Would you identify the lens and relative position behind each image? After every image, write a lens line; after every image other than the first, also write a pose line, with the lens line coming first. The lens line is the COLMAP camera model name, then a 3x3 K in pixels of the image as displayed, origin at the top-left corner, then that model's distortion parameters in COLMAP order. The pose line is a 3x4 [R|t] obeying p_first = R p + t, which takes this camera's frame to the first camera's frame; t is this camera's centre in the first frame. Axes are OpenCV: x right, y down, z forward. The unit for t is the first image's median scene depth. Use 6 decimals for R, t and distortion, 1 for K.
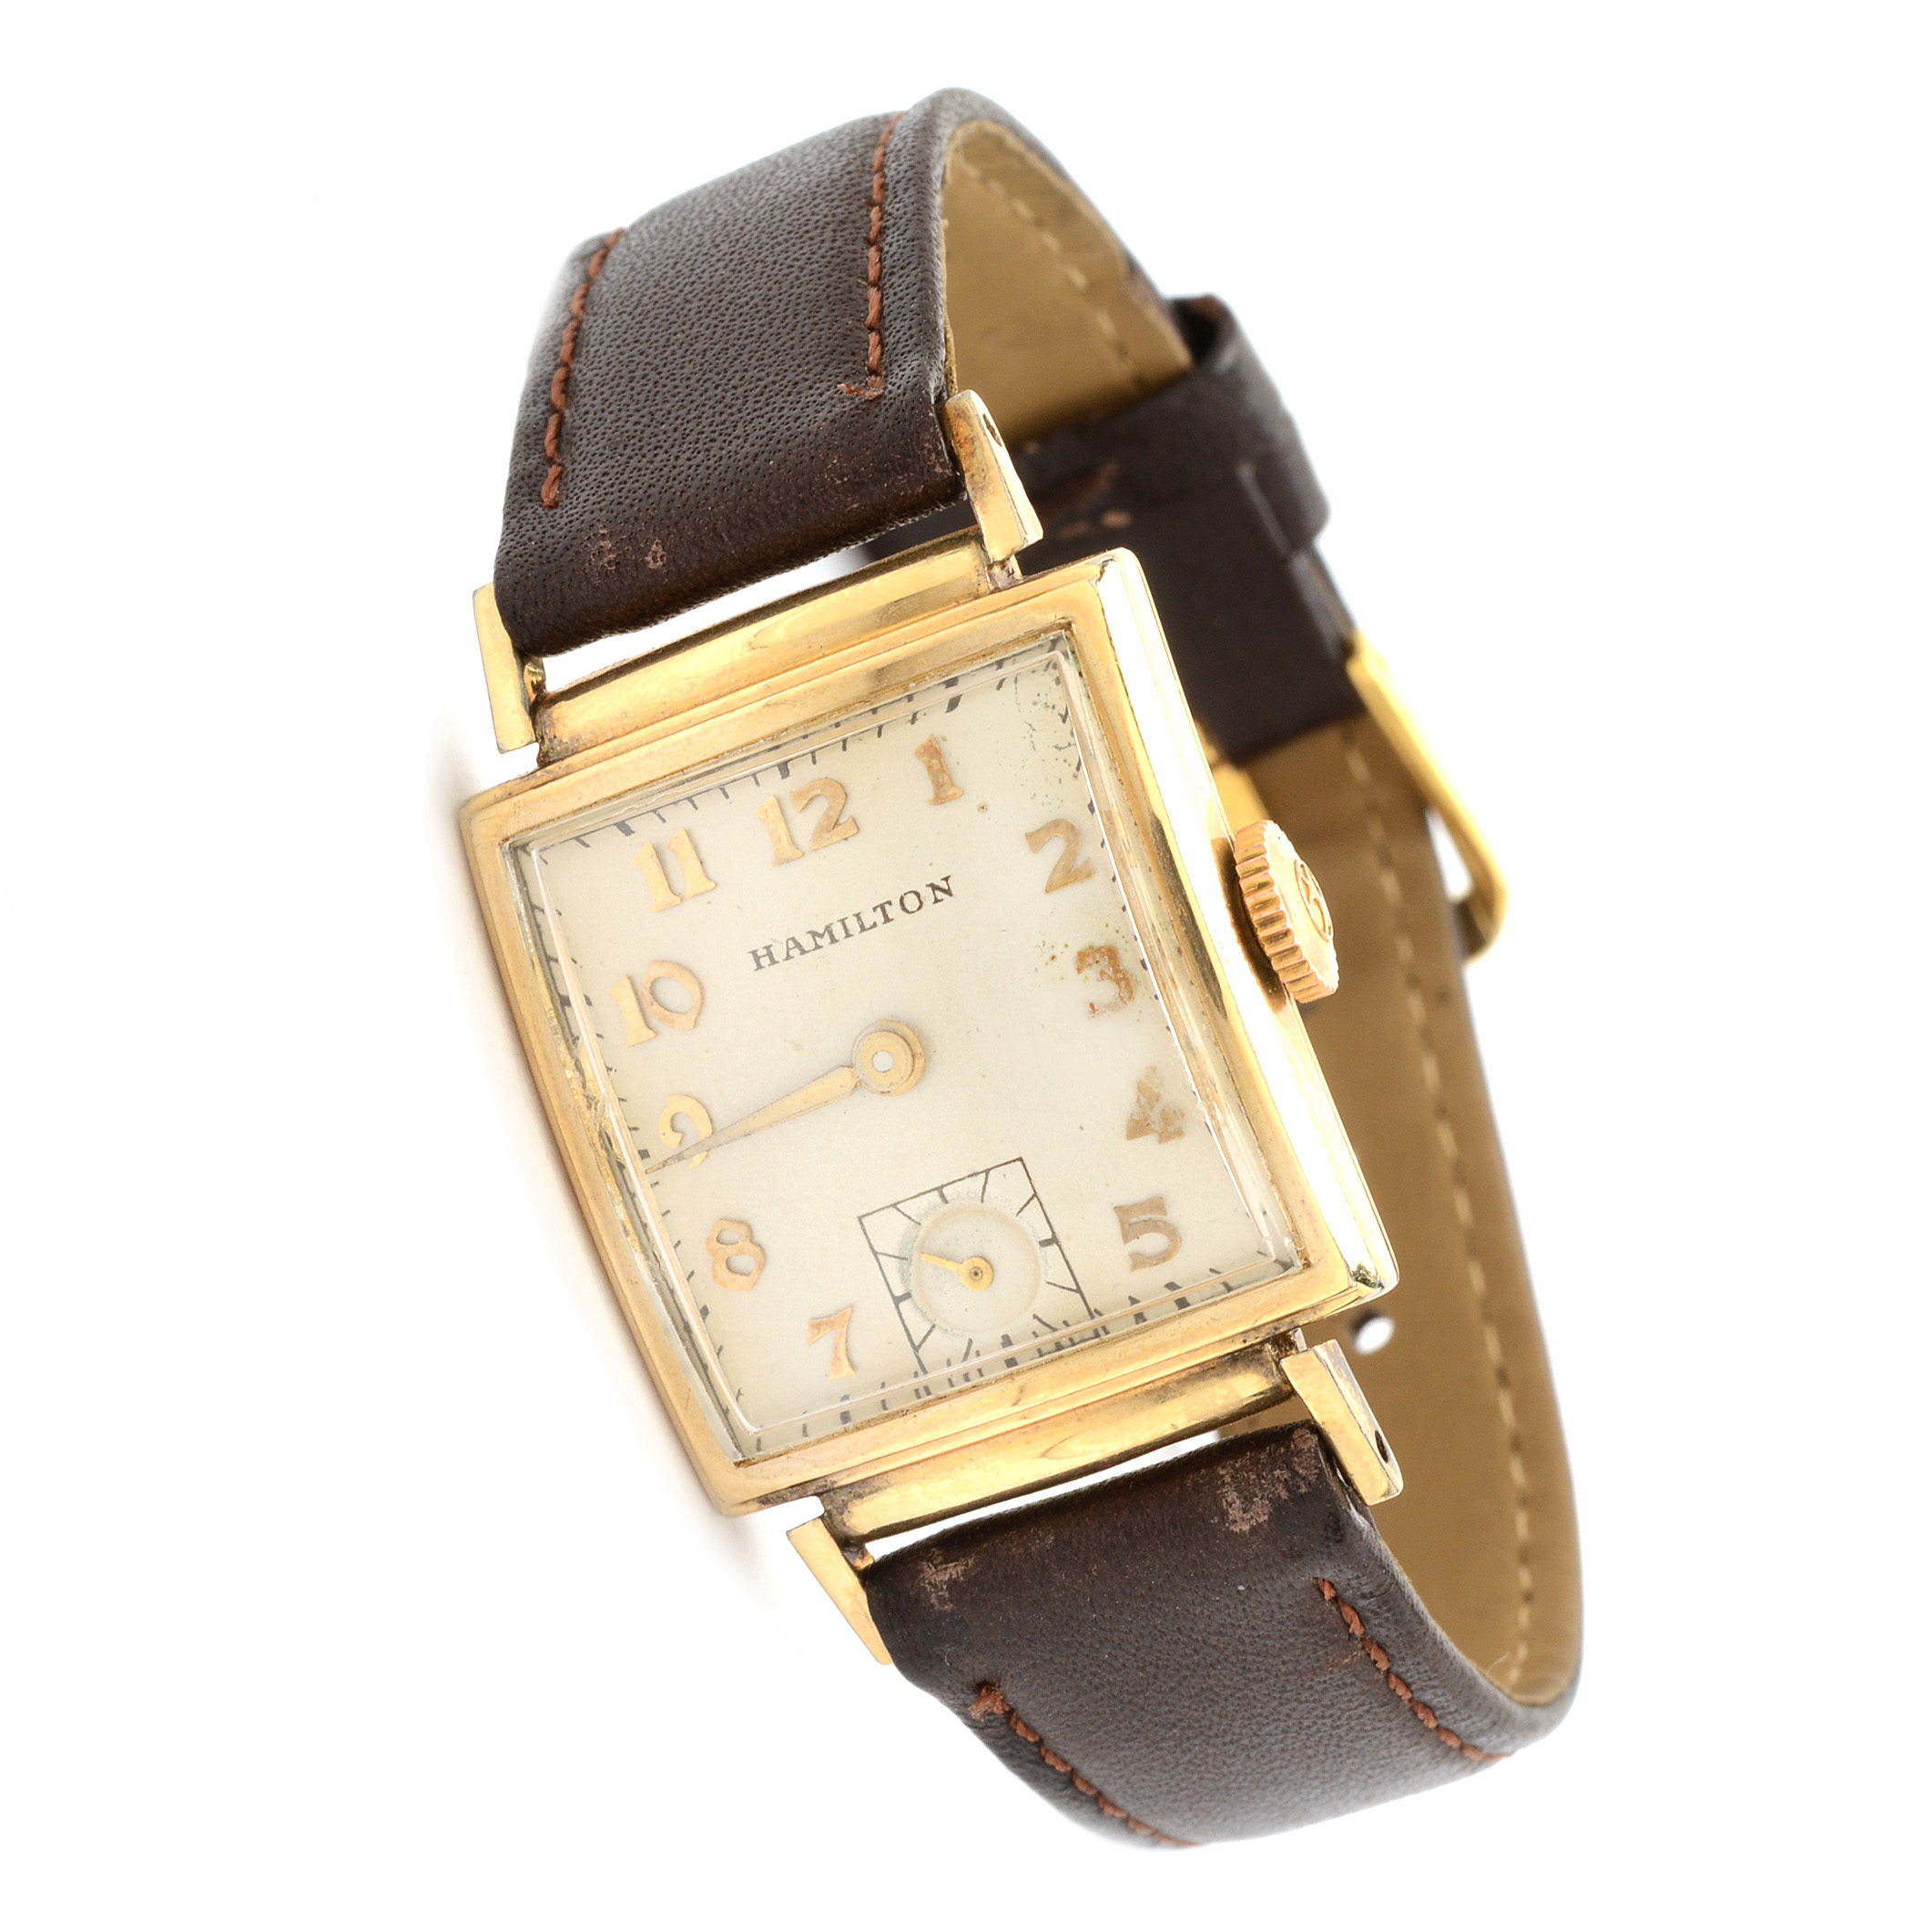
lens RADIAL K [[9528.8, 0, 963.3], [0, 9528.8, 966.3], [0, 0, 1]] dist [-0.168276, 0.000000]
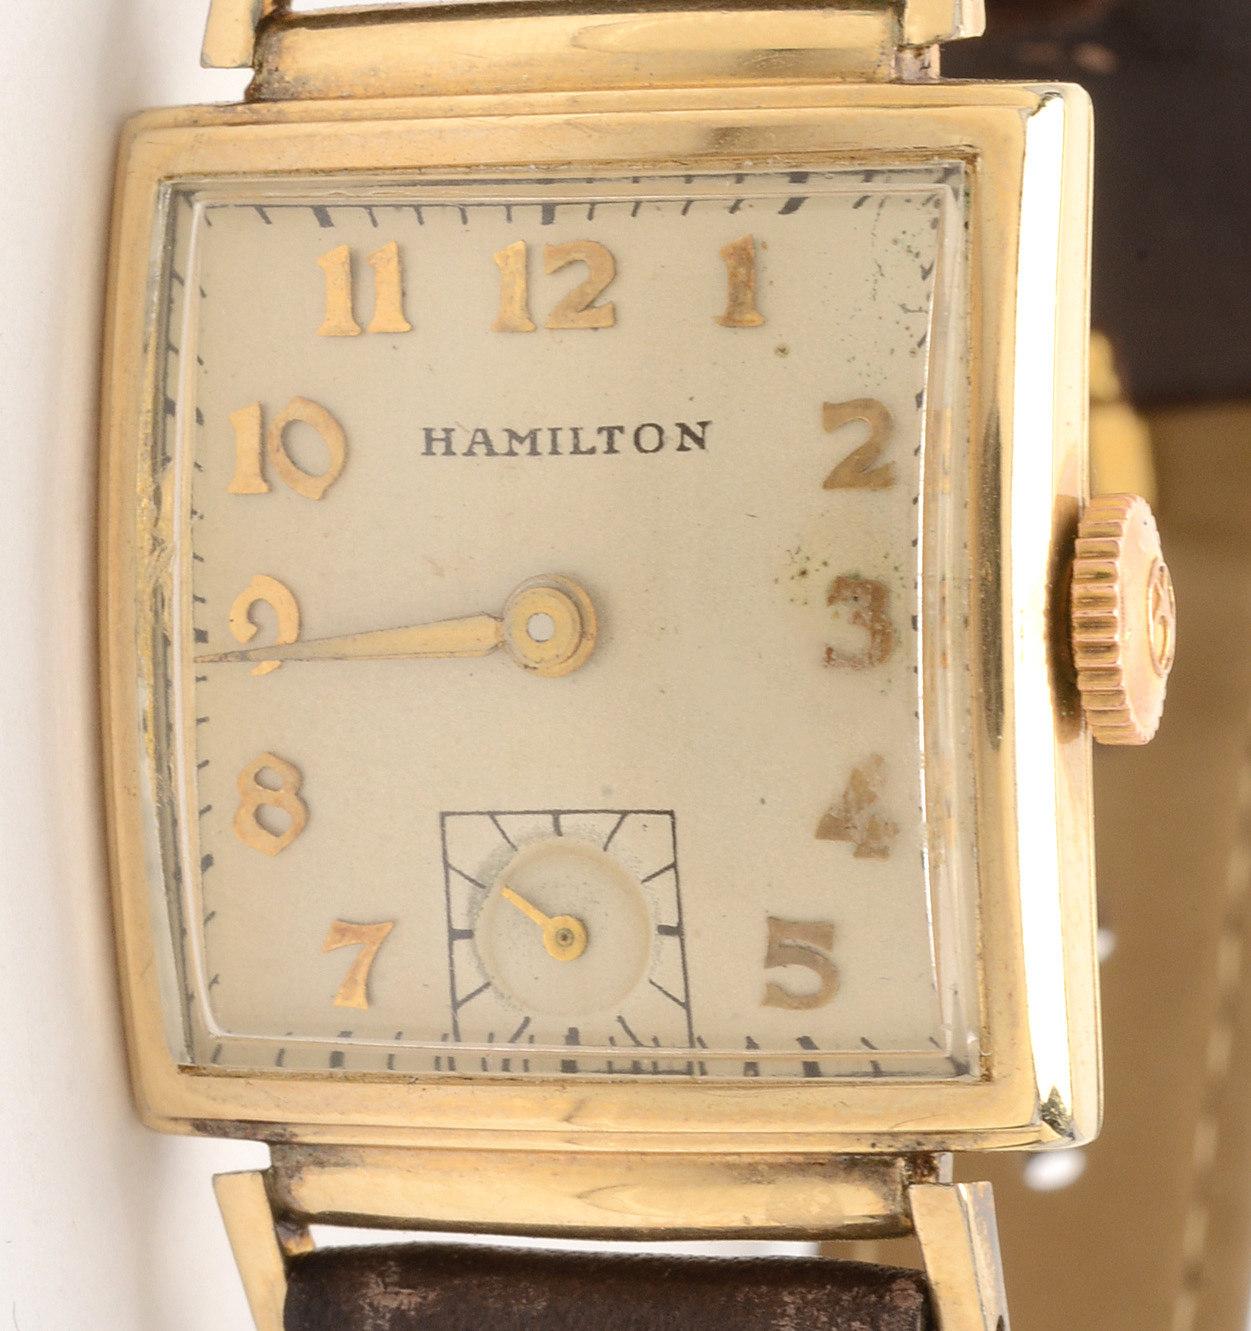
lens RADIAL K [[9140.1, 0, 627.9], [0, 9140.1, 666.1], [0, 0, 1]] dist [-0.118767, 0.000000]
pose [[0.941736, 0.335628, -0.022078, 0.014633], [-0.335004, 0.941809, 0.027715, -0.009155], [0.030095, -0.018704, 0.999372, 0.286528]]
